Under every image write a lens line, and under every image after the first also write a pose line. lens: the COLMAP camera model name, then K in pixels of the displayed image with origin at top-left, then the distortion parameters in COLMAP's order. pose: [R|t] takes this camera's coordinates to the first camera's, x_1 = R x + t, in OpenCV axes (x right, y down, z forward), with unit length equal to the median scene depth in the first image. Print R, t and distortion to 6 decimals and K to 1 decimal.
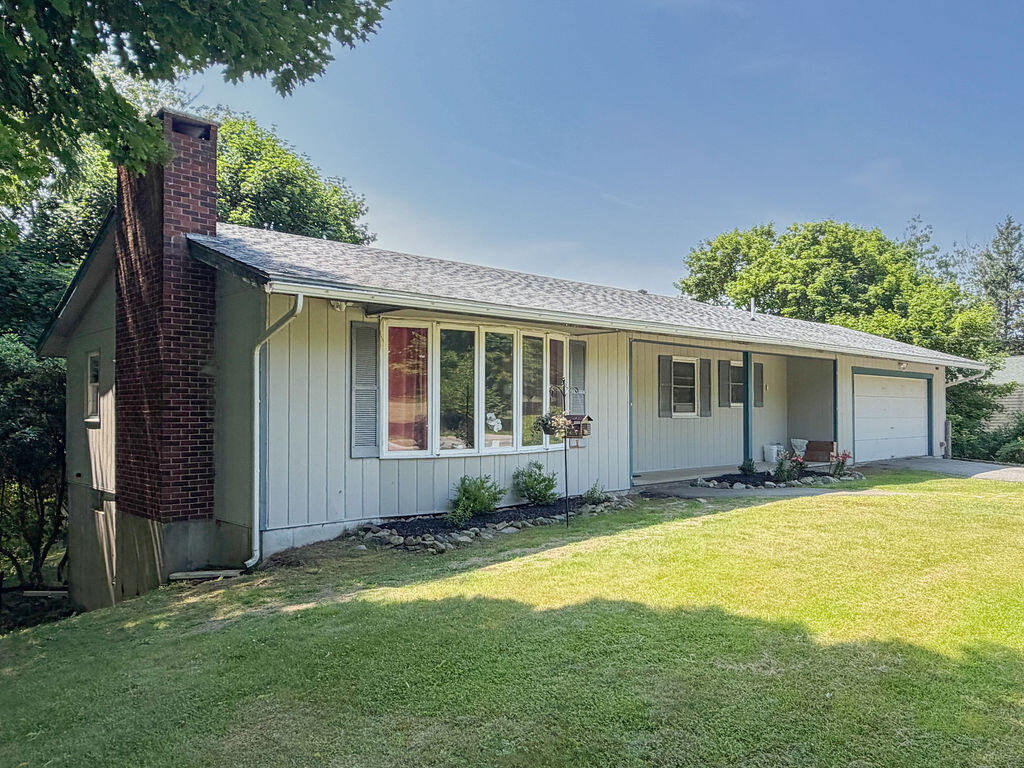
lens RADIAL K [[759.6, 0, 512.7], [0, 759.6, 402.9], [0, 0, 1]] dist [-0.004567, -0.002317]
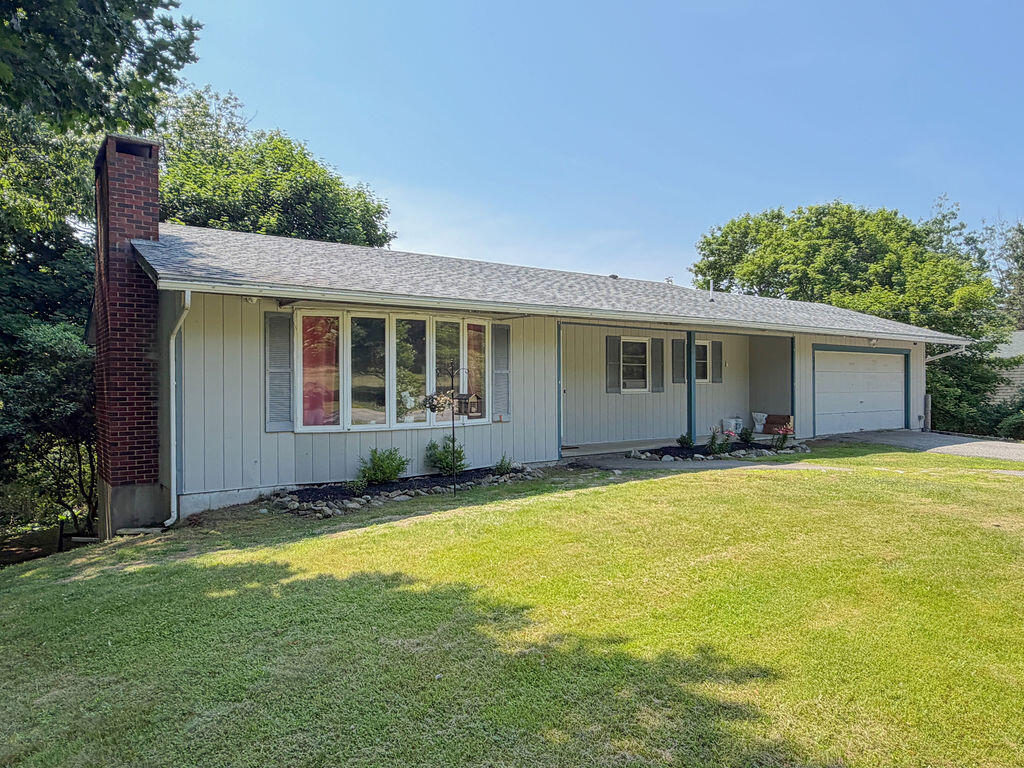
lens RADIAL K [[672.4, 0, 473.7], [0, 672.4, 385.6], [0, 0, 1]] dist [0.000647, 0.000029]
pose [[0.990770, -0.003626, -0.135505, 0.126154], [0.005329, 0.999911, 0.012213, -0.004274], [0.135449, -0.012823, 0.990701, 0.023183]]
